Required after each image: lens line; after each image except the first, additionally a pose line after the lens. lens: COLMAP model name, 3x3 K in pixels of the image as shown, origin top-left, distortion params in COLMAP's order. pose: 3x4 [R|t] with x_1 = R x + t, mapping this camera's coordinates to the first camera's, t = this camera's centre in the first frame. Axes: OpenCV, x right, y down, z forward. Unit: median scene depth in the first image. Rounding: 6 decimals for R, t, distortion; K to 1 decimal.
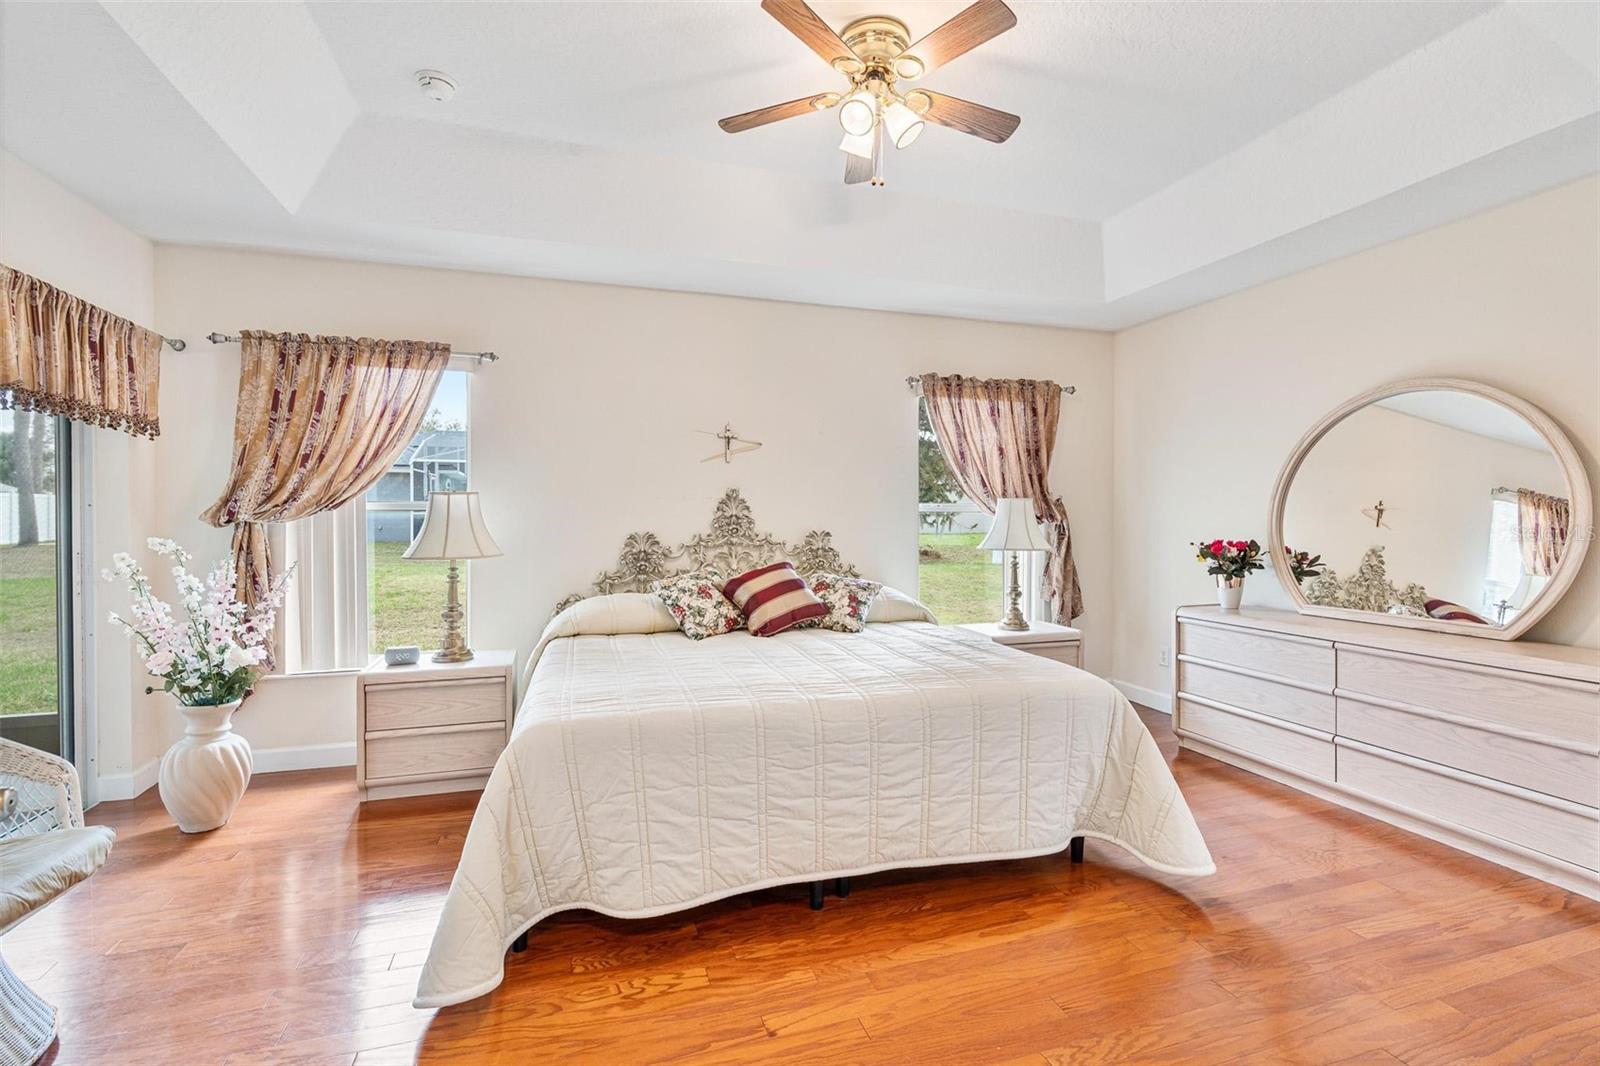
lens RADIAL K [[717.3, 0, 789.2], [0, 717.3, 531.0], [0, 0, 1]] dist [-0.011726, 0.005200]
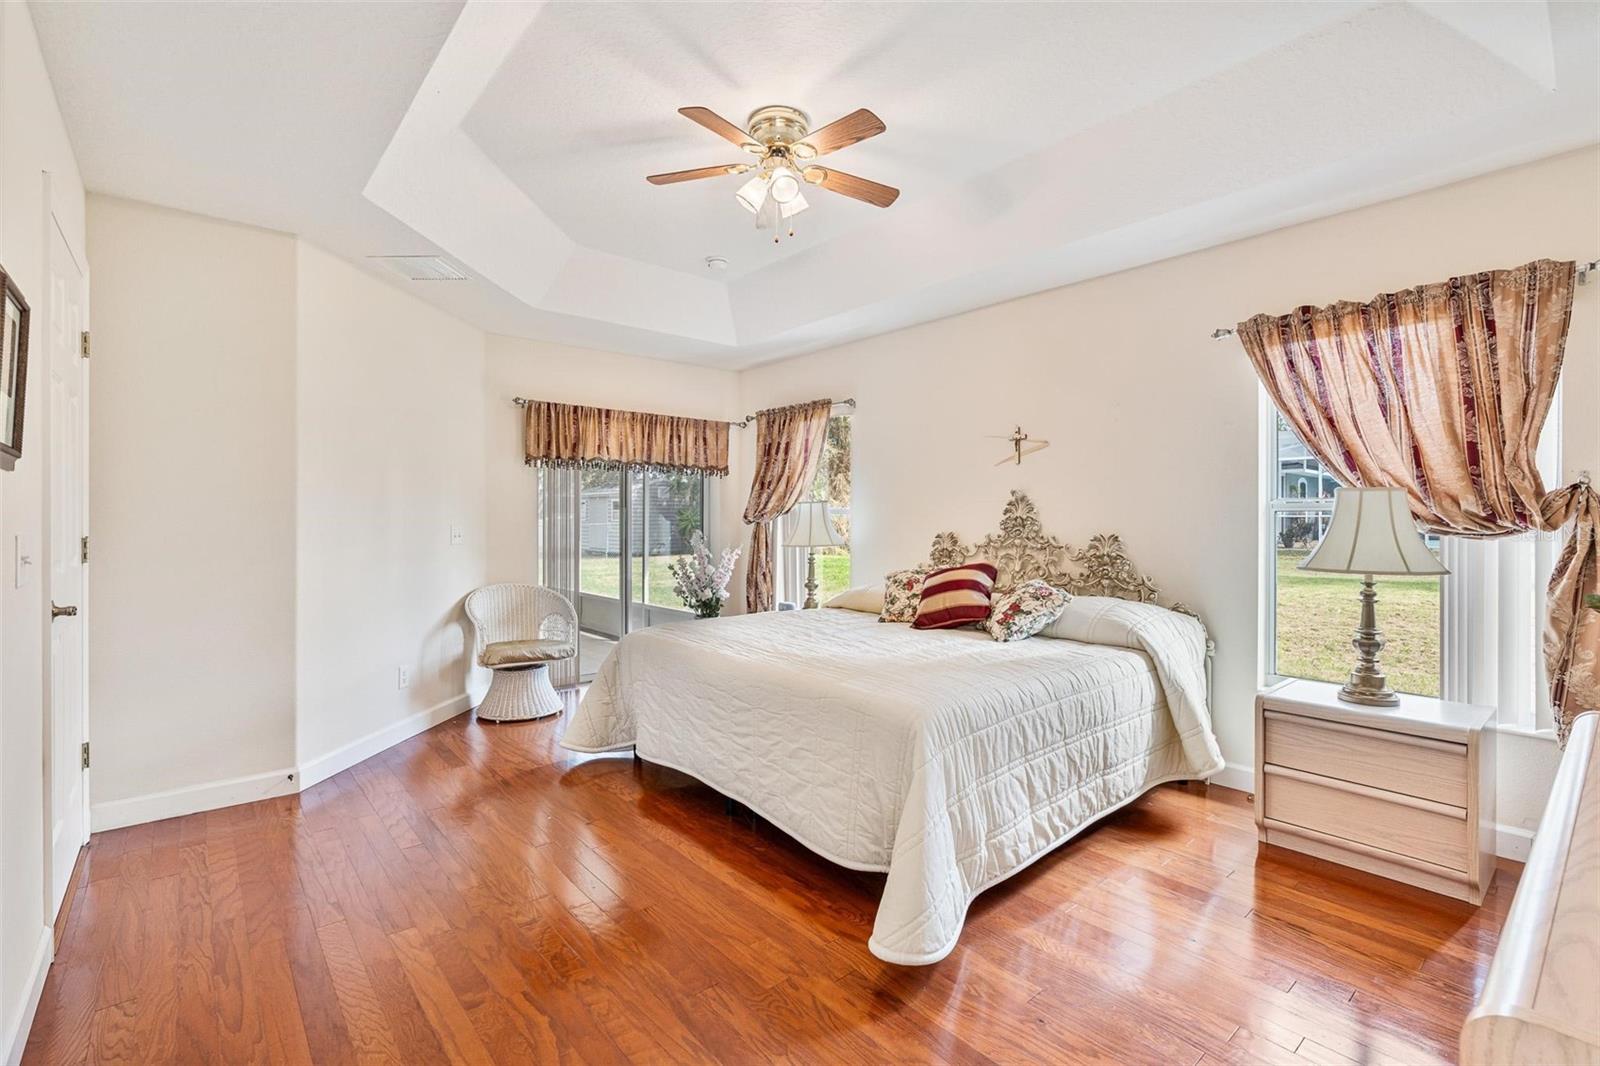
lens RADIAL K [[717.3, 0, 786.3], [0, 717.3, 522.2], [0, 0, 1]] dist [-0.011726, 0.005200]
pose [[0.381064, 0.002783, -0.924545, 0.831681], [-0.022978, 0.999715, -0.006462, -0.001164], [0.924263, 0.023706, 0.381019, 0.377255]]
